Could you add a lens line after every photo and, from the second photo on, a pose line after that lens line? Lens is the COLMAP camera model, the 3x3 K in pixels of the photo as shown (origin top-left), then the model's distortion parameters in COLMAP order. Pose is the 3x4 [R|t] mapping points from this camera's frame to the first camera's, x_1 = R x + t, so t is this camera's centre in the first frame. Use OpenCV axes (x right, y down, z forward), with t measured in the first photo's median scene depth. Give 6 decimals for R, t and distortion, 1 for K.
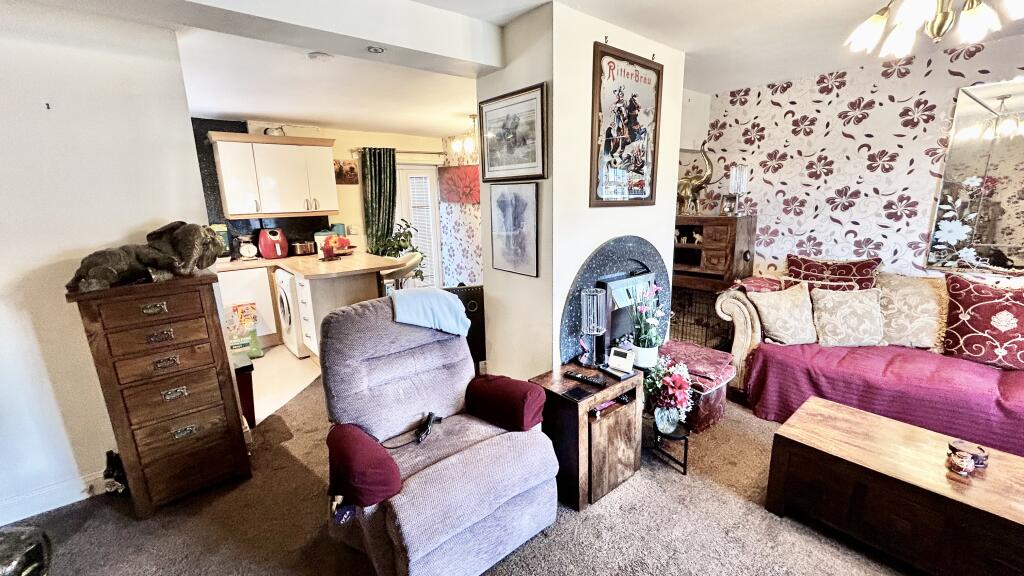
lens RADIAL K [[406.3, 0, 512.0], [0, 406.3, 288.0], [0, 0, 1]] dist [0.010248, 0.000190]
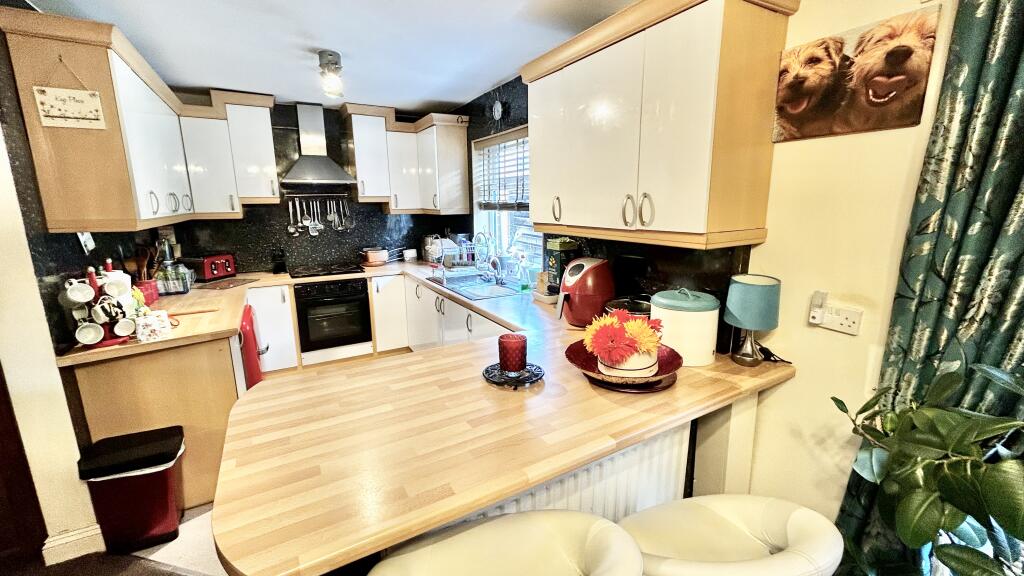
lens RADIAL K [[411.6, 0, 512.0], [0, 411.6, 288.0], [0, 0, 1]] dist [-0.007405, 0.000118]
pose [[-0.175982, 0.219577, -0.959592, -0.111903], [-0.201394, 0.946155, 0.253437, -0.183326], [0.963572, 0.237857, -0.122285, 0.836604]]
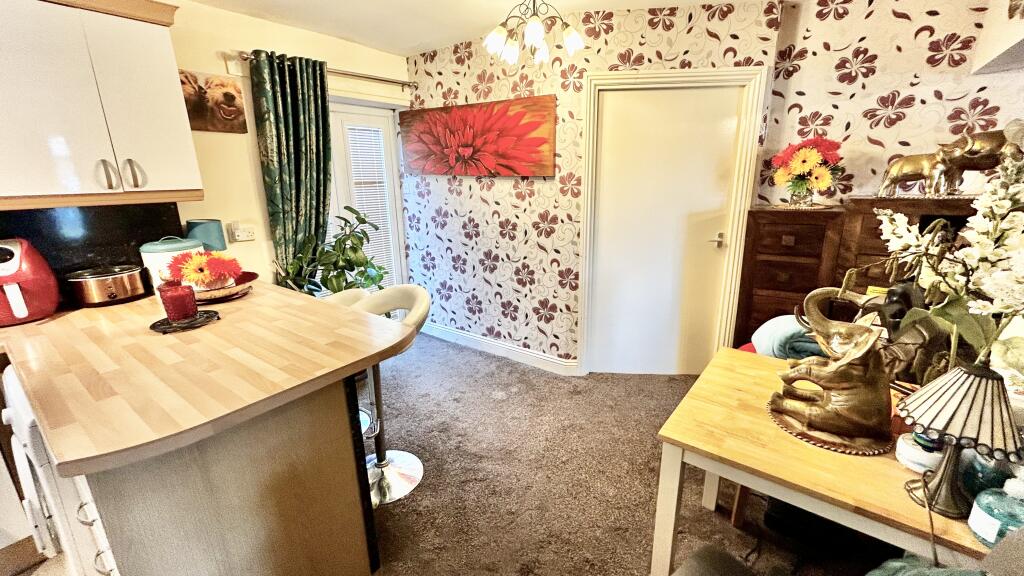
lens RADIAL K [[421.3, 0, 510.0], [0, 421.3, 284.0], [0, 0, 1]] dist [0.023105, 0.000231]
pose [[0.975383, -0.054647, 0.213638, -0.196640], [0.047600, 0.998144, 0.037993, -0.086488], [-0.215318, -0.026888, 0.976174, 0.452388]]
